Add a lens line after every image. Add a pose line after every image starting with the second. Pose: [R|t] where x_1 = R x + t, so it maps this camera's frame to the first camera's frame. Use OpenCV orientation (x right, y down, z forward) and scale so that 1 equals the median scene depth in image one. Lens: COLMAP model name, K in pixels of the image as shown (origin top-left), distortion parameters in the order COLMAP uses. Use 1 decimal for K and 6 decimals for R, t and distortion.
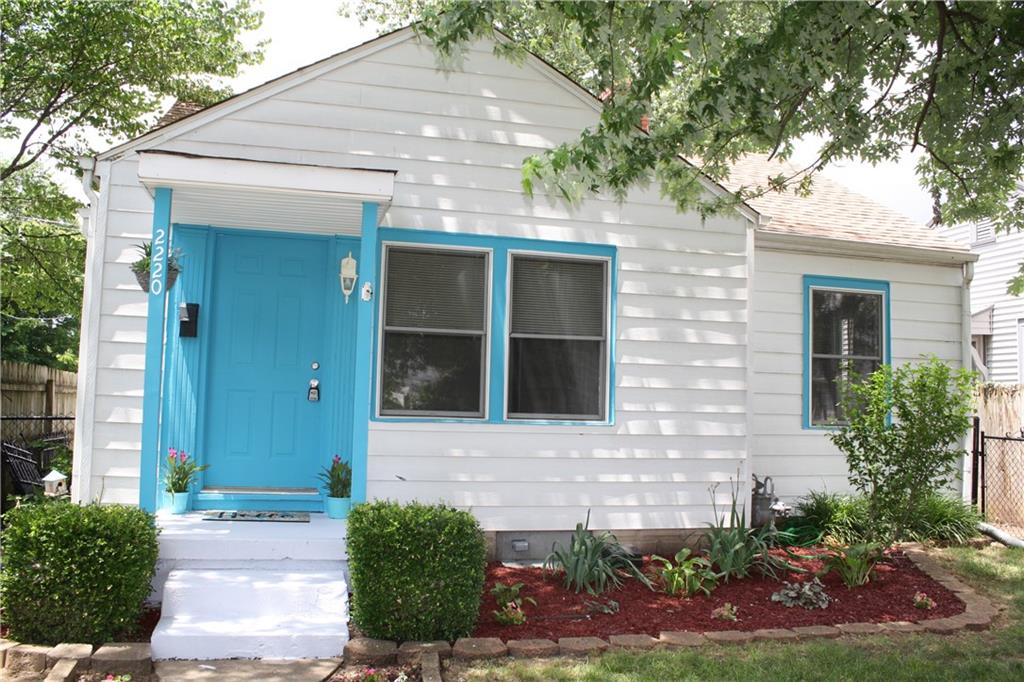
lens RADIAL K [[878.5, 0, 512.0], [0, 878.5, 341.0], [0, 0, 1]] dist [-0.174134, 0.150597]
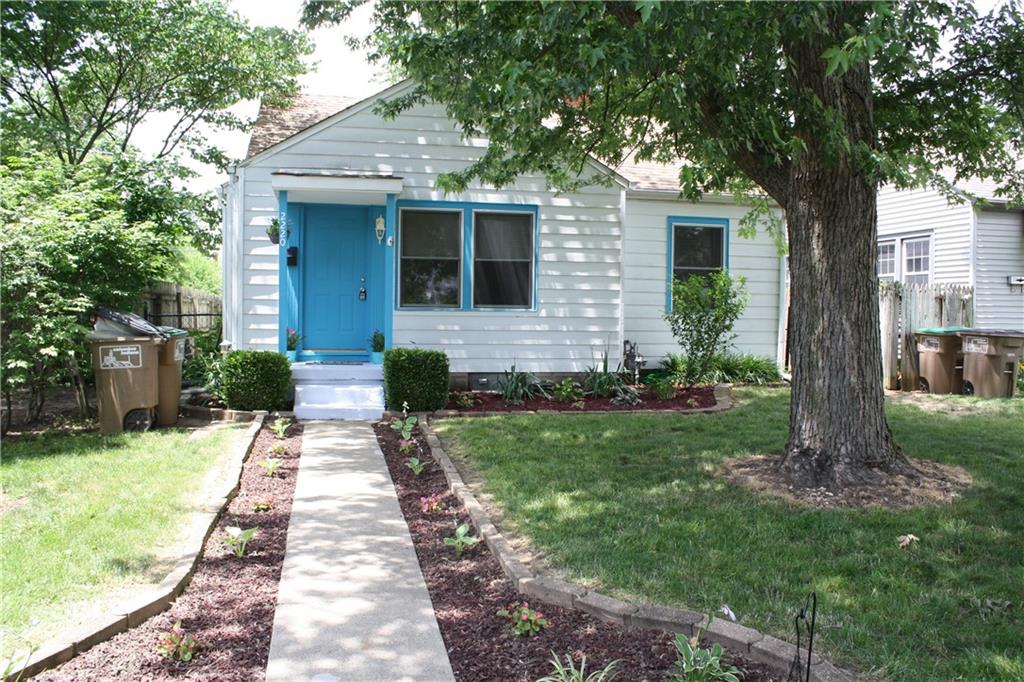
lens RADIAL K [[878.5, 0, 512.0], [0, 878.5, 341.0], [0, 0, 1]] dist [-0.174134, 0.150597]
pose [[0.999235, -0.013385, -0.036752, 0.142446], [0.017266, 0.994063, 0.107426, -0.033564], [0.035096, -0.107978, 0.993534, -0.775388]]
